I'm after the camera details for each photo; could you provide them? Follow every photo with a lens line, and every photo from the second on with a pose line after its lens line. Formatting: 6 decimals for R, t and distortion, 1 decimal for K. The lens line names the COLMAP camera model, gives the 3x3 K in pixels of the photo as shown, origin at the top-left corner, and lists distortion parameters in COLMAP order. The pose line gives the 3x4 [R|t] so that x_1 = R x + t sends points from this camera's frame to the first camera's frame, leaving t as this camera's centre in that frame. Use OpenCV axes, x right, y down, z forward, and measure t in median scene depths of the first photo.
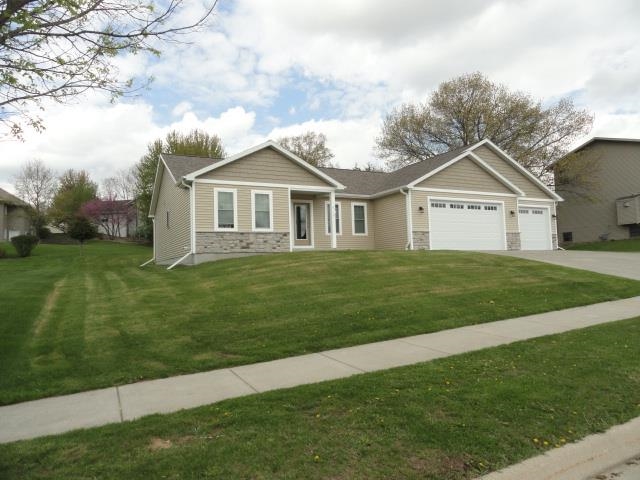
lens RADIAL K [[442.7, 0, 321.9], [0, 442.7, 239.6], [0, 0, 1]] dist [-0.005145, 0.001149]
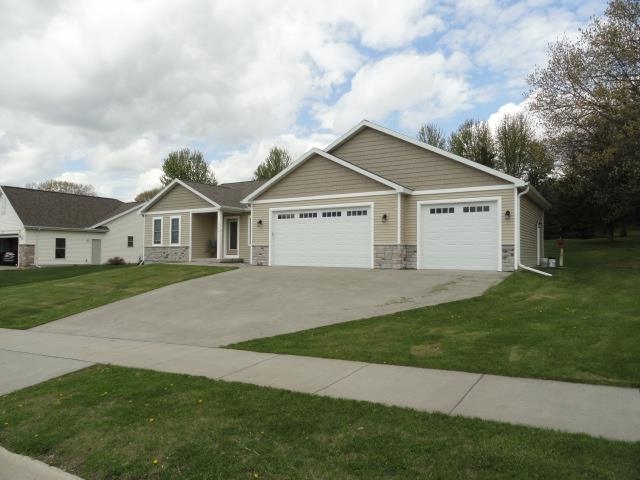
lens RADIAL K [[442.7, 0, 321.9], [0, 442.7, 239.6], [0, 0, 1]] dist [-0.005145, 0.001149]
pose [[0.509017, 0.005027, -0.860742, 1.254514], [0.030712, 0.999240, 0.023998, -0.056108], [0.860208, -0.038650, 0.508476, 0.684040]]
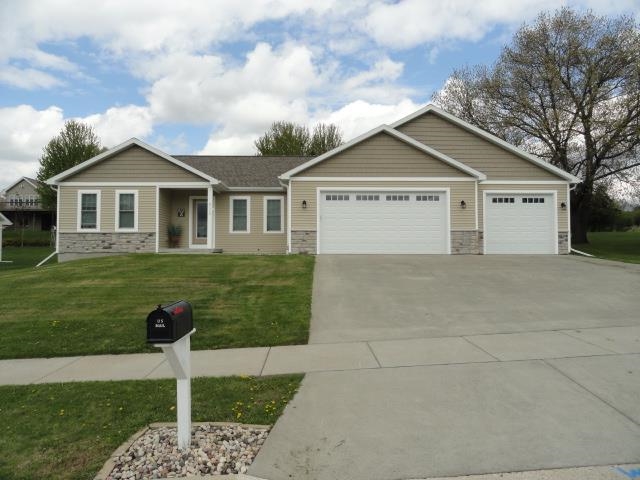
lens RADIAL K [[442.7, 0, 321.9], [0, 442.7, 239.6], [0, 0, 1]] dist [-0.005145, 0.001149]
pose [[0.897268, 0.012796, -0.441301, 0.683919], [0.001835, 0.999463, 0.032711, -0.031680], [0.441483, -0.030160, 0.896763, 0.300085]]
